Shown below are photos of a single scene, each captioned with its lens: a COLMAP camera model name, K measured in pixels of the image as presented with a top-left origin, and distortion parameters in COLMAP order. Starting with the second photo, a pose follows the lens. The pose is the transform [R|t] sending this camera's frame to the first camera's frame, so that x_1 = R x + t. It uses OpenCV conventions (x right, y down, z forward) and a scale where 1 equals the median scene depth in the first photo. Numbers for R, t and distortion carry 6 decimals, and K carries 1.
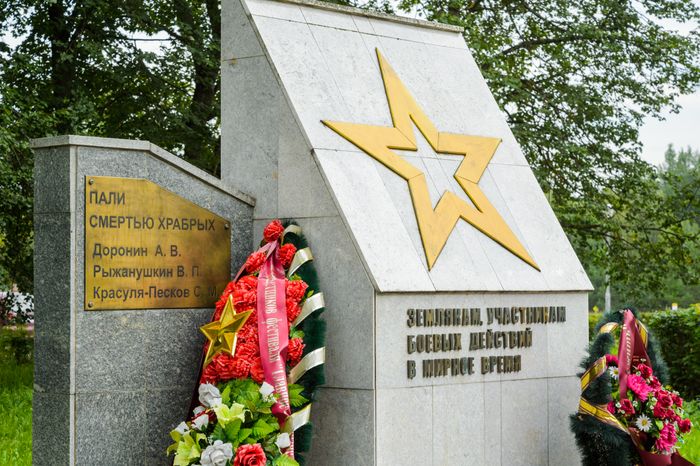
lens RADIAL K [[1688.8, 0, 350.0], [0, 1688.8, 233.0], [0, 0, 1]] dist [0.036868, -0.110323]
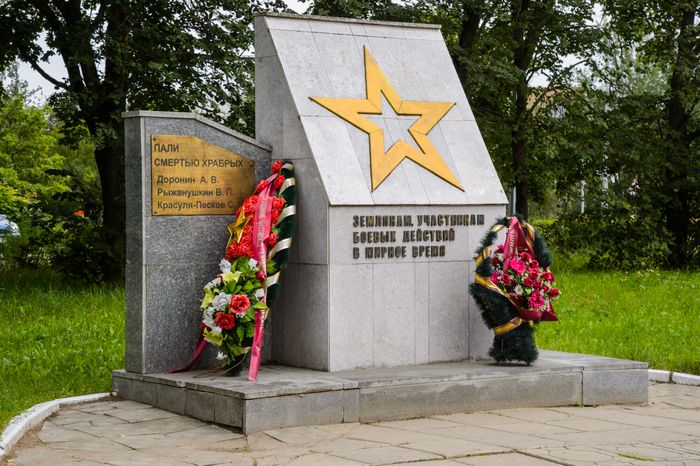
lens RADIAL K [[1627.0, 0, 350.0], [0, 1627.0, 233.0], [0, 0, 1]] dist [0.698344, -0.104437]
pose [[0.975439, 0.005623, -0.220200, 0.365942], [0.006112, 0.998598, 0.052578, -0.019958], [0.220187, -0.052632, 0.974037, -0.508207]]
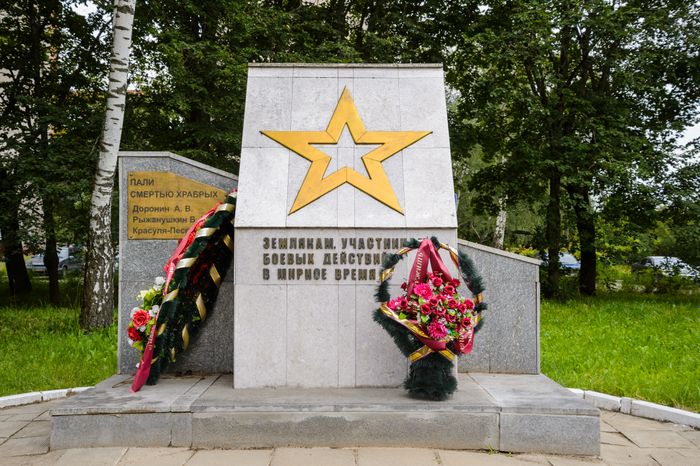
lens RADIAL K [[771.7, 0, 350.0], [0, 771.7, 233.0], [0, 0, 1]] dist [0.125651, 0.010144]
pose [[0.671781, -0.018271, -0.740524, 0.643952], [0.019188, 0.999790, -0.007261, 0.046377], [0.740501, -0.009332, 0.671990, 0.537503]]
